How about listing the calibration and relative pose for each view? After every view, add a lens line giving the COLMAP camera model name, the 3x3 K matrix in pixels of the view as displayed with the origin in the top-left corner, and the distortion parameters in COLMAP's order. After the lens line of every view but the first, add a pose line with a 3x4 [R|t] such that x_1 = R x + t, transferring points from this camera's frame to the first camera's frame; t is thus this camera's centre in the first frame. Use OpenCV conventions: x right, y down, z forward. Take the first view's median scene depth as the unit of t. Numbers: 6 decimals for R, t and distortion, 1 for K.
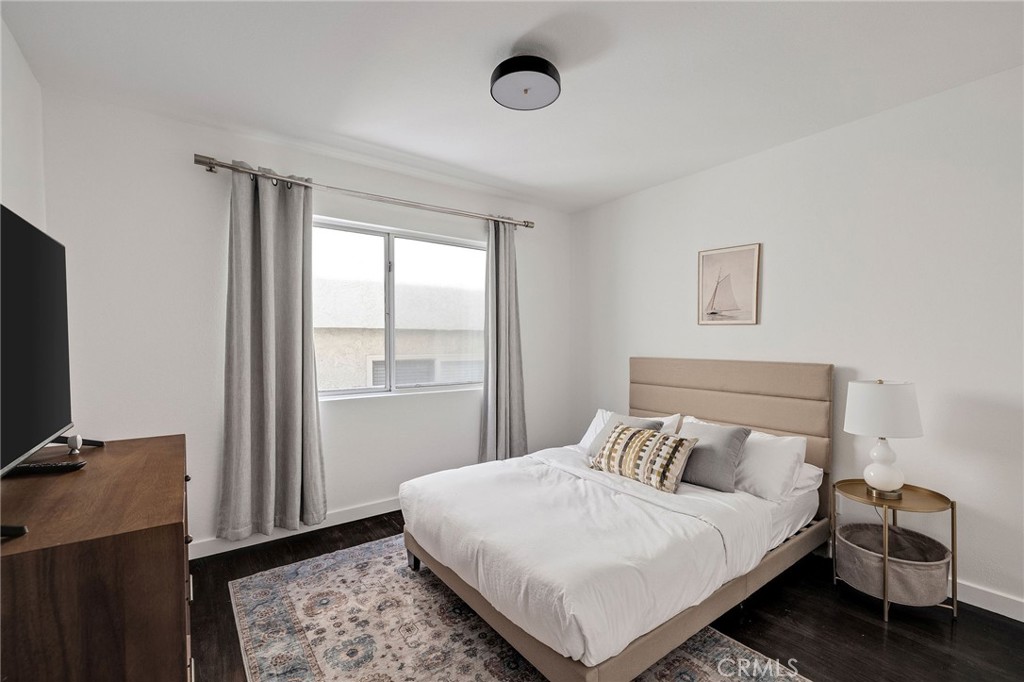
lens RADIAL K [[434.3, 0, 512.0], [0, 434.3, 341.0], [0, 0, 1]] dist [0.000919, 0.000311]
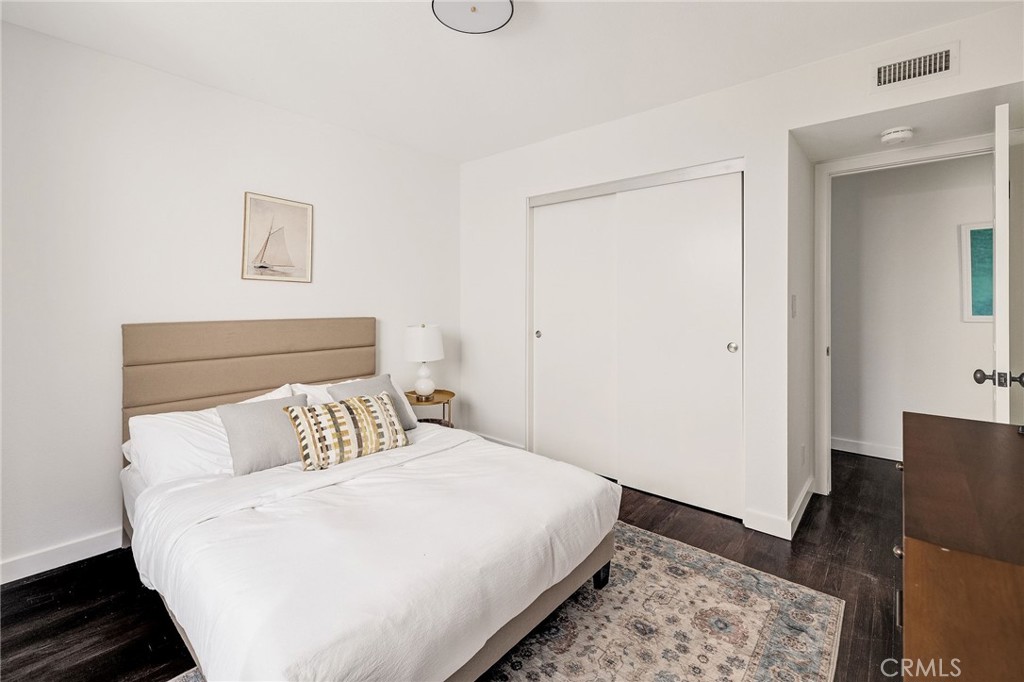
lens RADIAL K [[448.1, 0, 513.0], [0, 448.1, 283.1], [0, 0, 1]] dist [-0.000658, -0.000238]
pose [[-0.218159, 0.039214, 0.975125, -0.653100], [-0.001077, 0.999182, -0.040422, 0.005775], [-0.975913, -0.009869, -0.217938, 0.868228]]
